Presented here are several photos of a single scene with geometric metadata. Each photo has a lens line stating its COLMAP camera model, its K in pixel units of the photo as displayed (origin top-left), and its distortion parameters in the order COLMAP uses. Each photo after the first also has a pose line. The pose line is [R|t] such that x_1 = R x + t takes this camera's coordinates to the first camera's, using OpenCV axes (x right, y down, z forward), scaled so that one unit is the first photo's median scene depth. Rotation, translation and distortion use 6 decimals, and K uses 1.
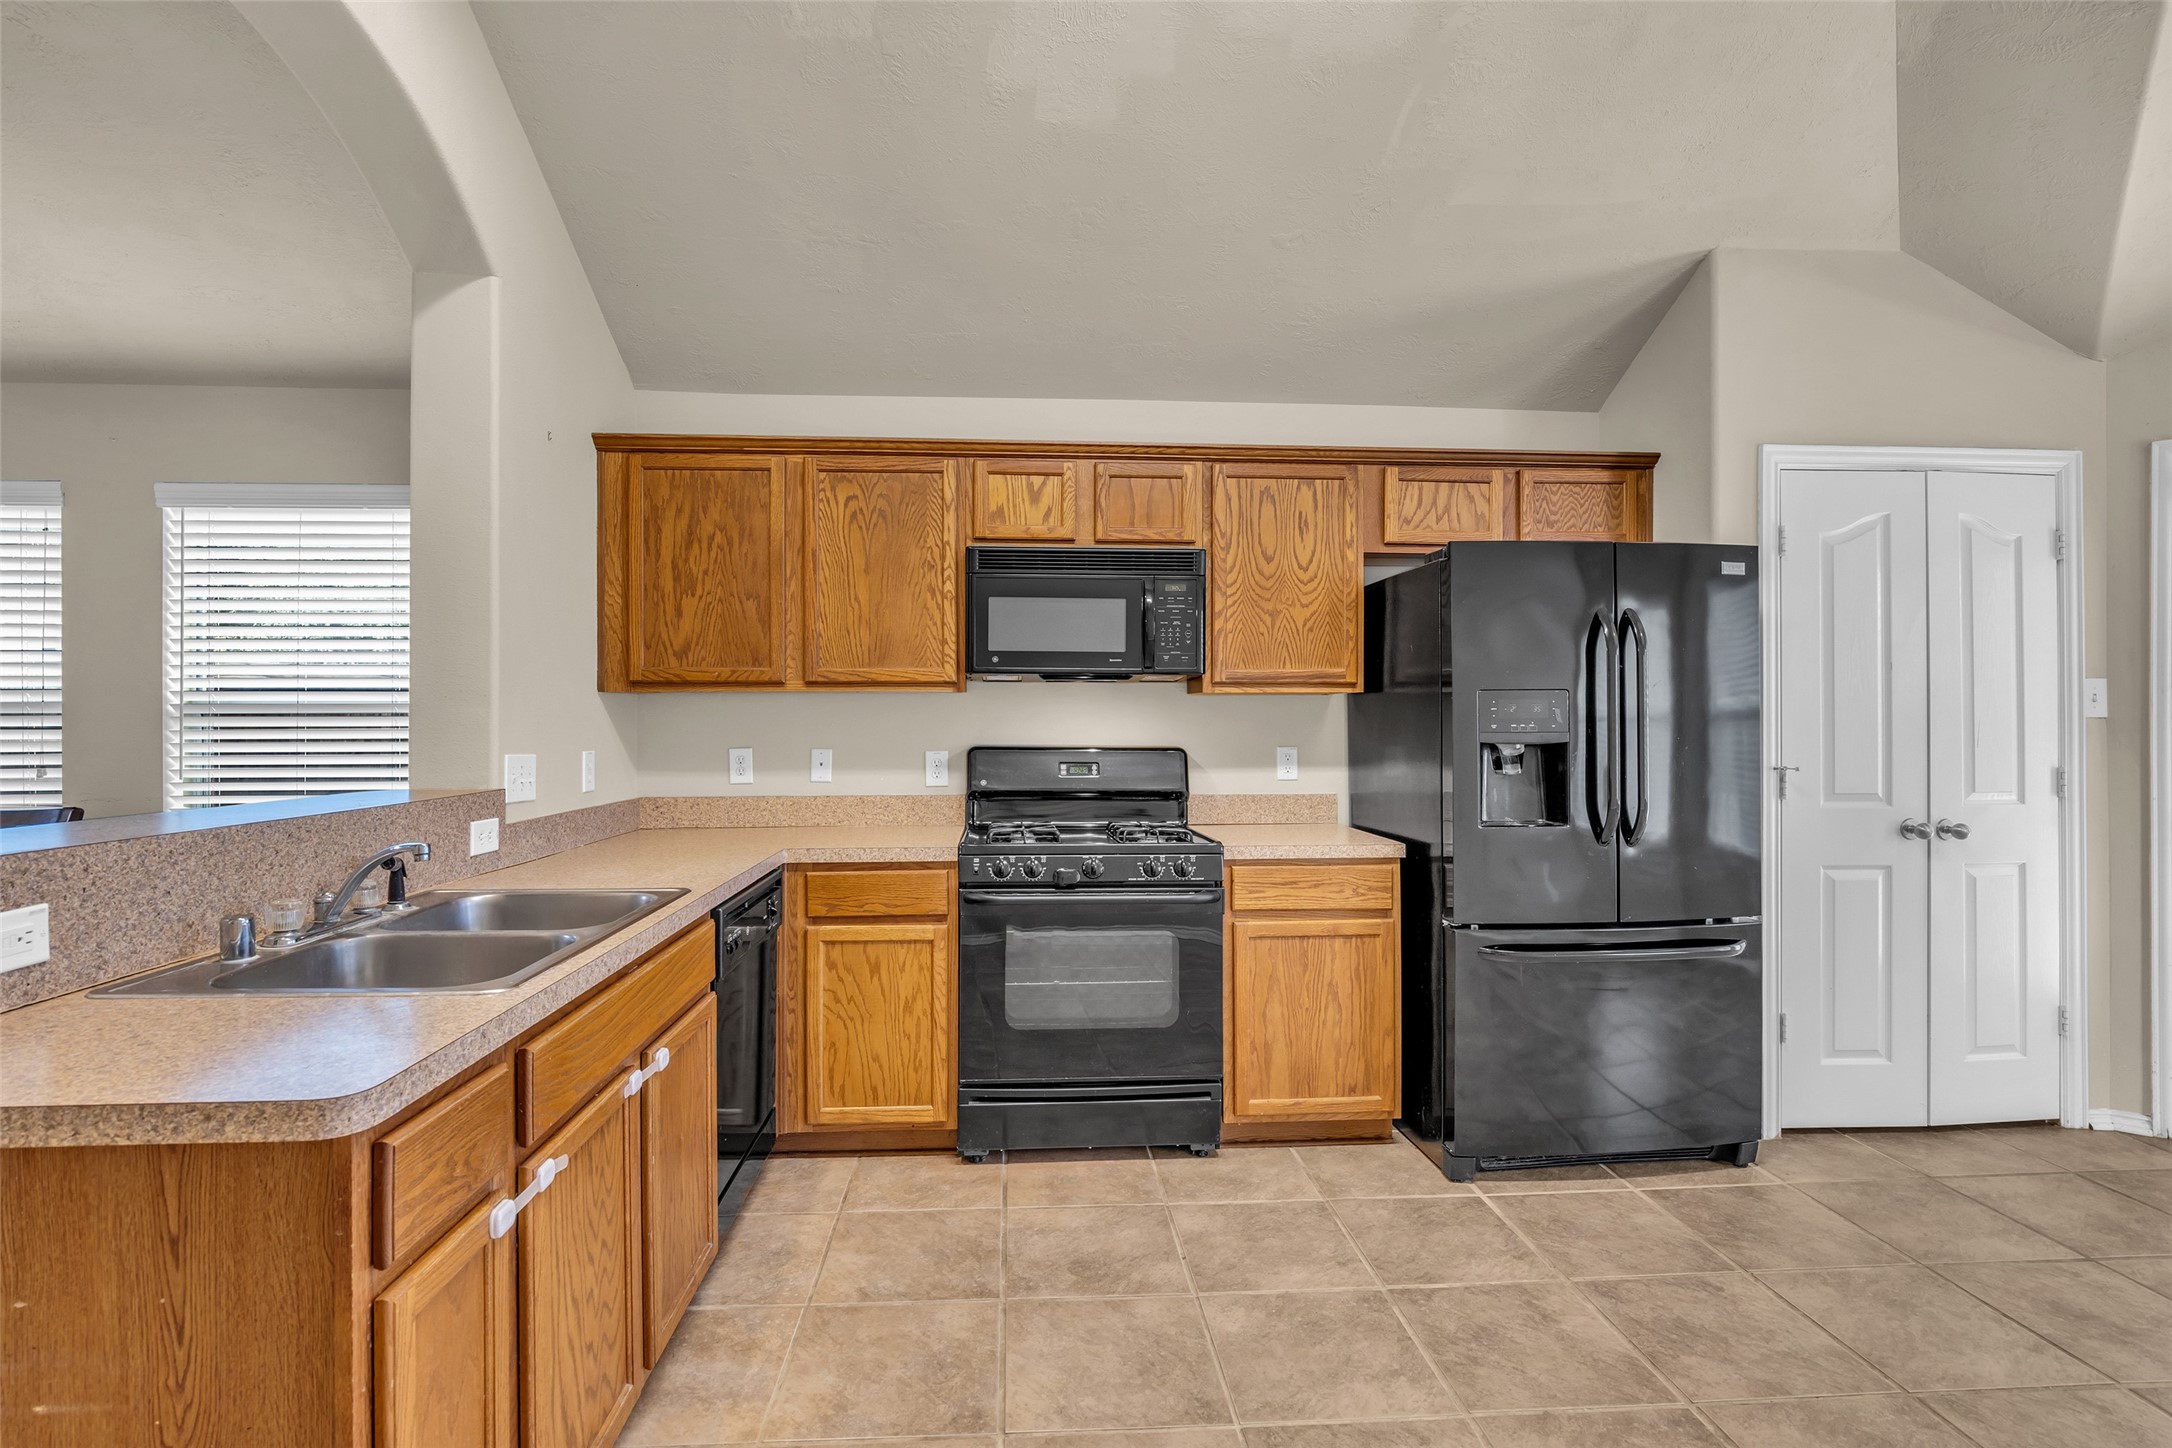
lens RADIAL K [[1013.1, 0, 1072.1], [0, 1013.1, 718.6], [0, 0, 1]] dist [-0.017248, 0.004902]
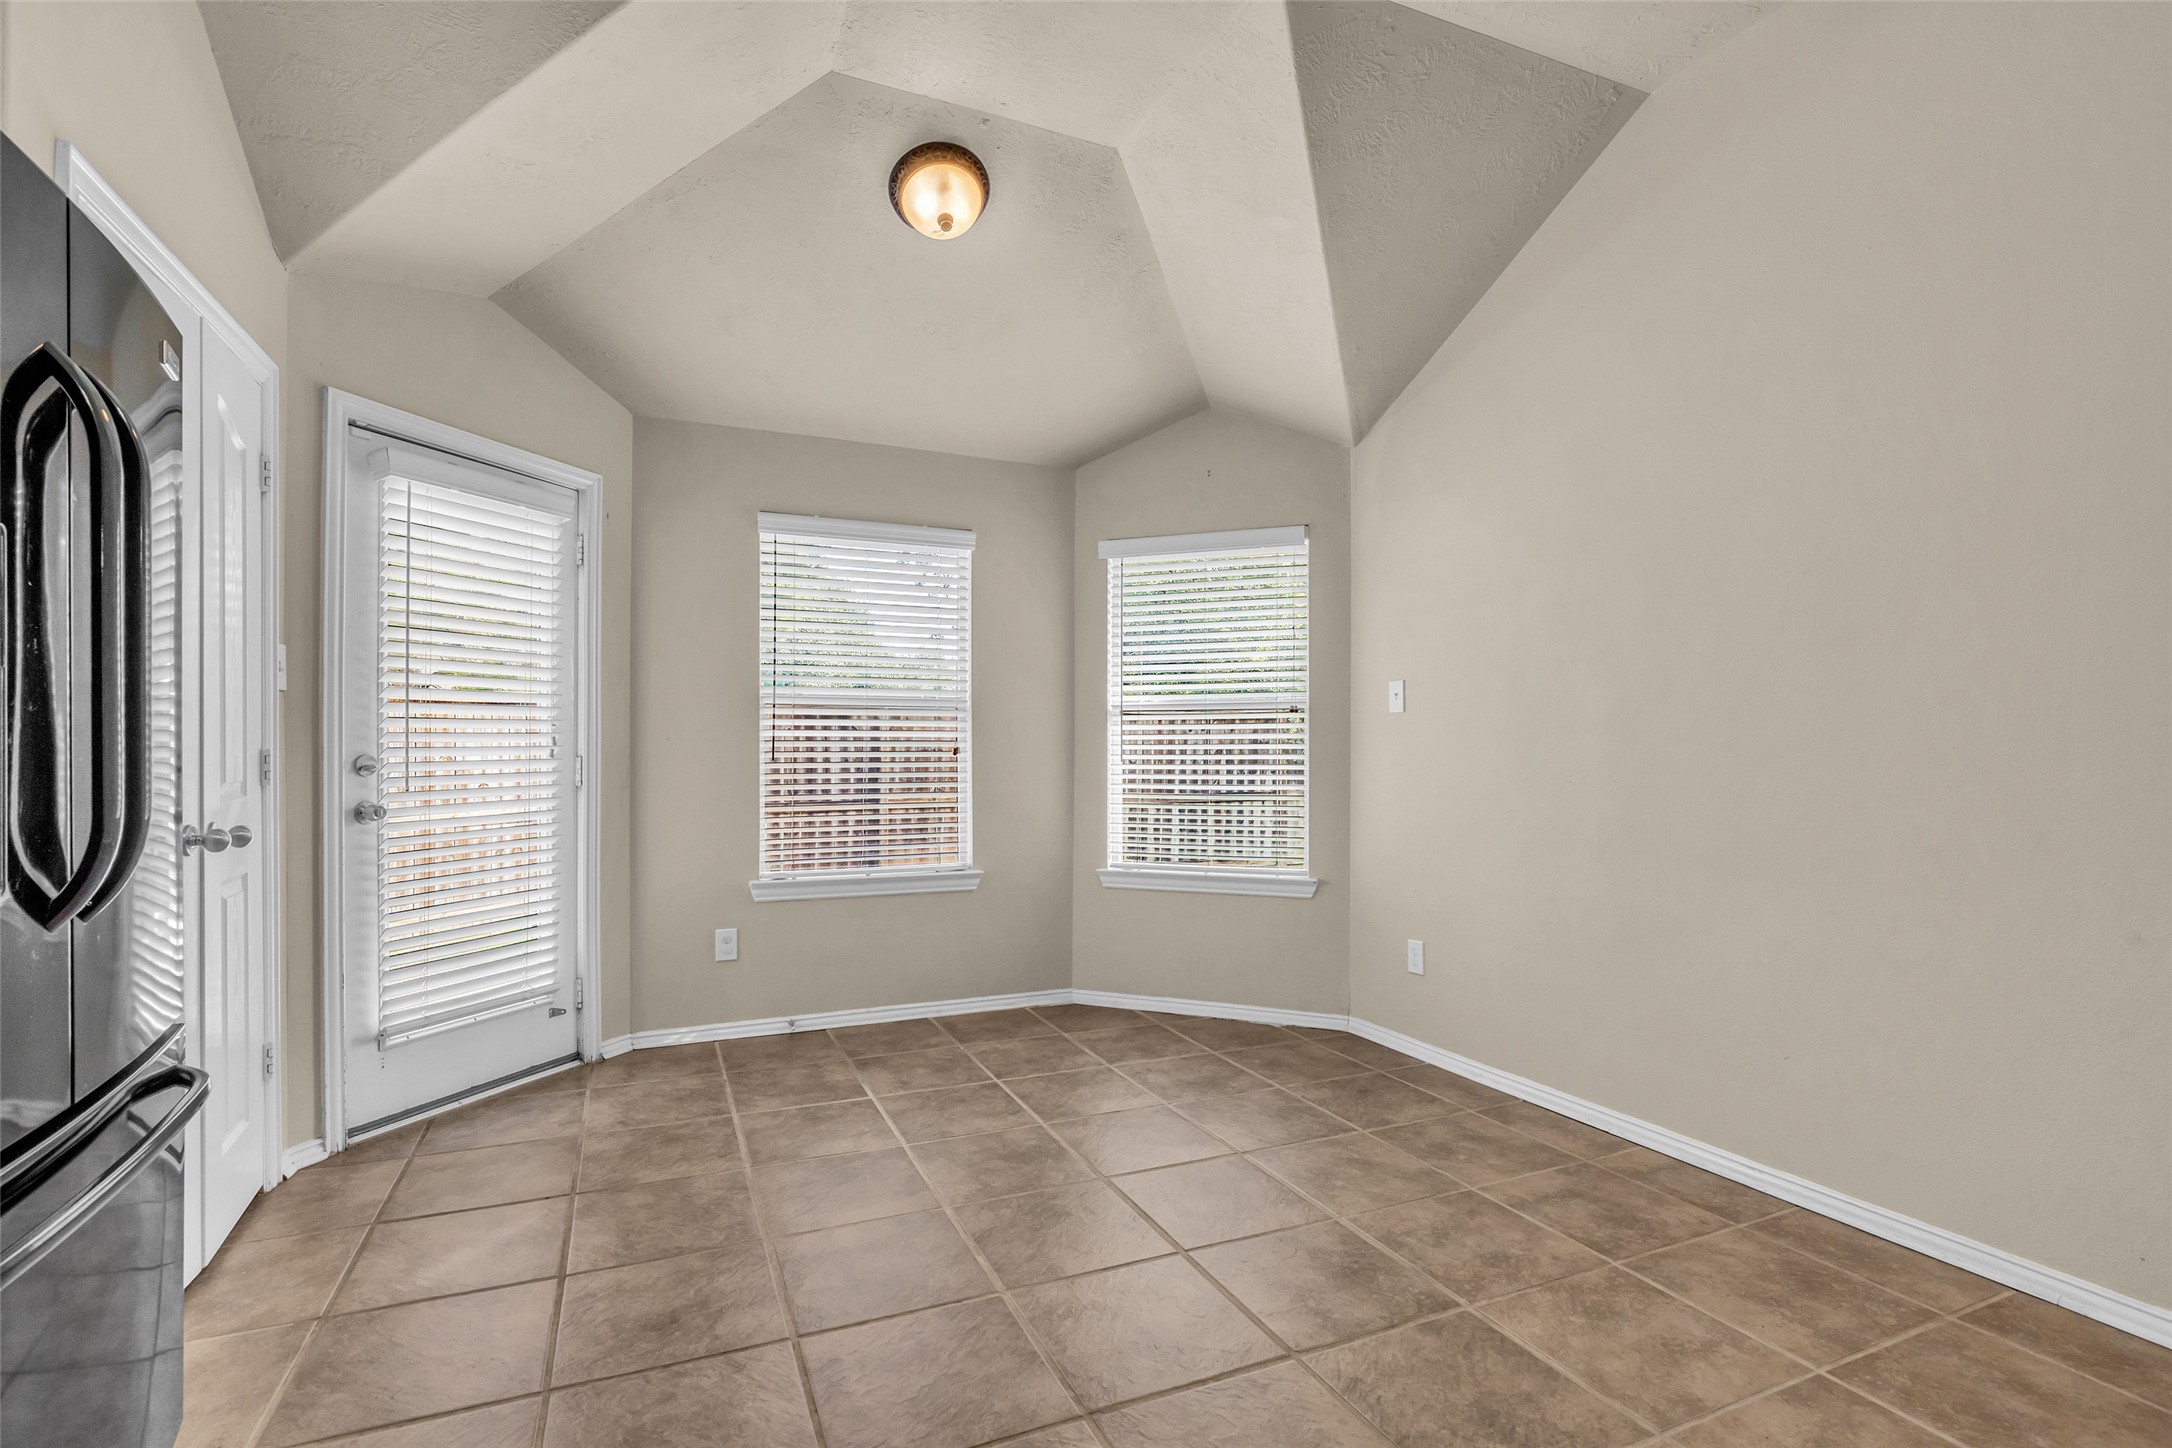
lens RADIAL K [[1001.5, 0, 1078.1], [0, 1001.5, 750.2], [0, 0, 1]] dist [-0.016429, -0.000002]
pose [[-0.352087, -0.002433, 0.935964, 0.009366], [-0.005233, 0.999986, 0.000631, 0.044839], [-0.935953, -0.004676, -0.352095, 0.657453]]
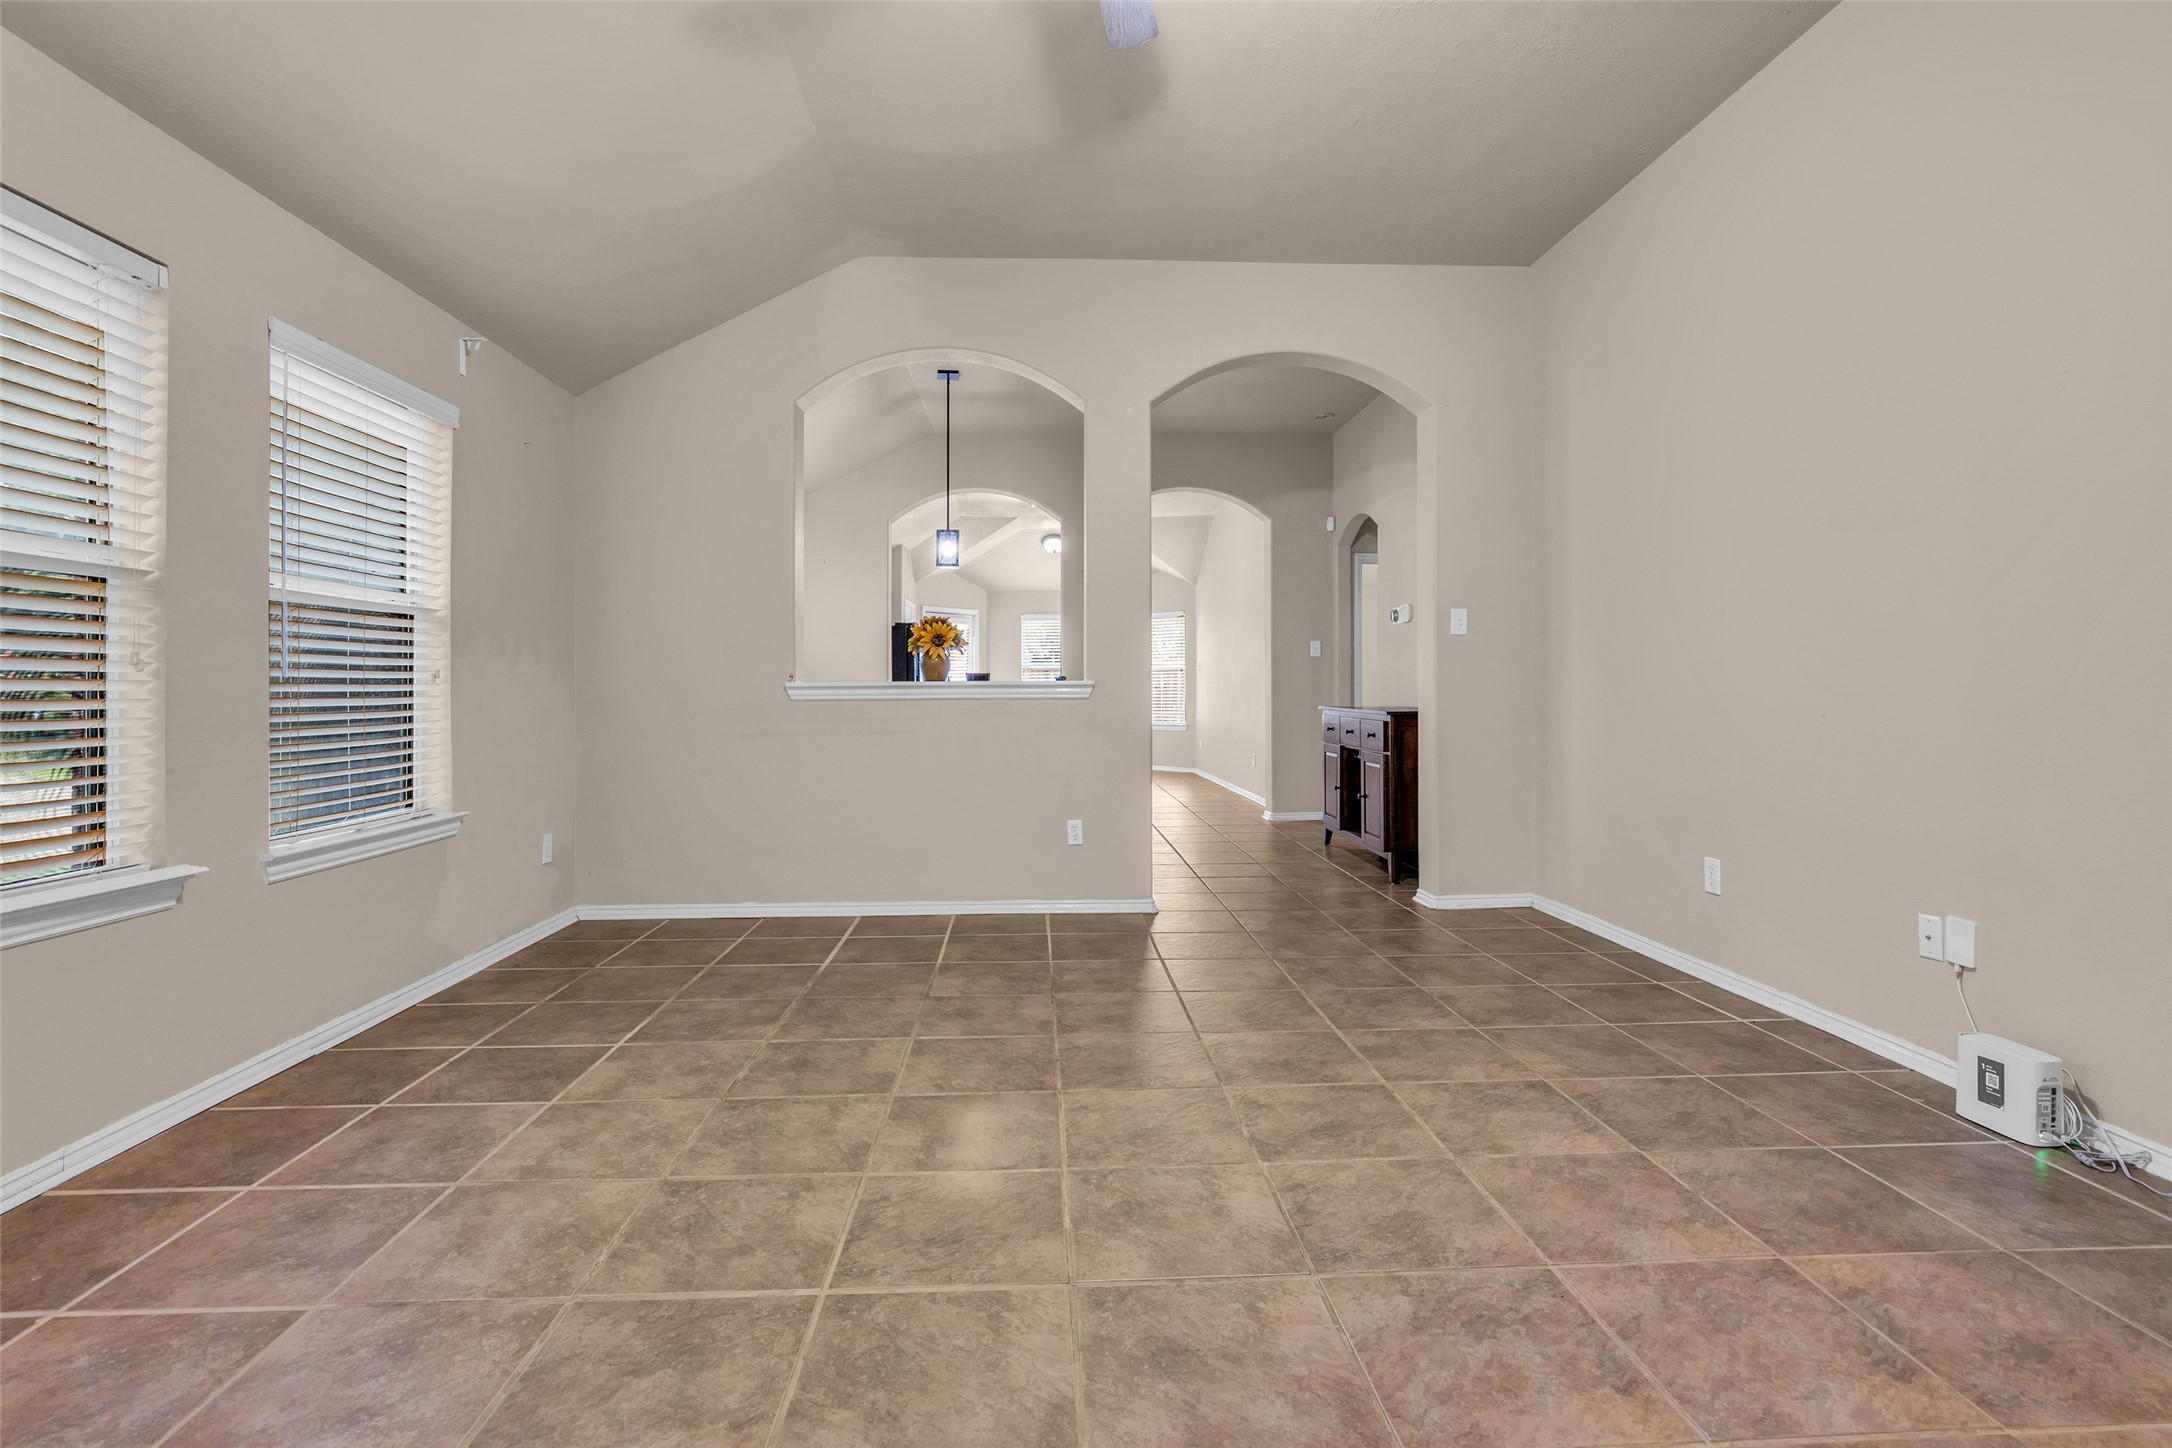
lens RADIAL K [[1019.7, 0, 1070.0], [0, 1019.7, 683.1], [0, 0, 1]] dist [-0.016348, 0.003803]
pose [[0.024608, 0.008422, 0.999662, -3.005498], [0.001913, 0.999962, -0.008471, 0.075533], [-0.999695, 0.002121, 0.024591, 0.274940]]
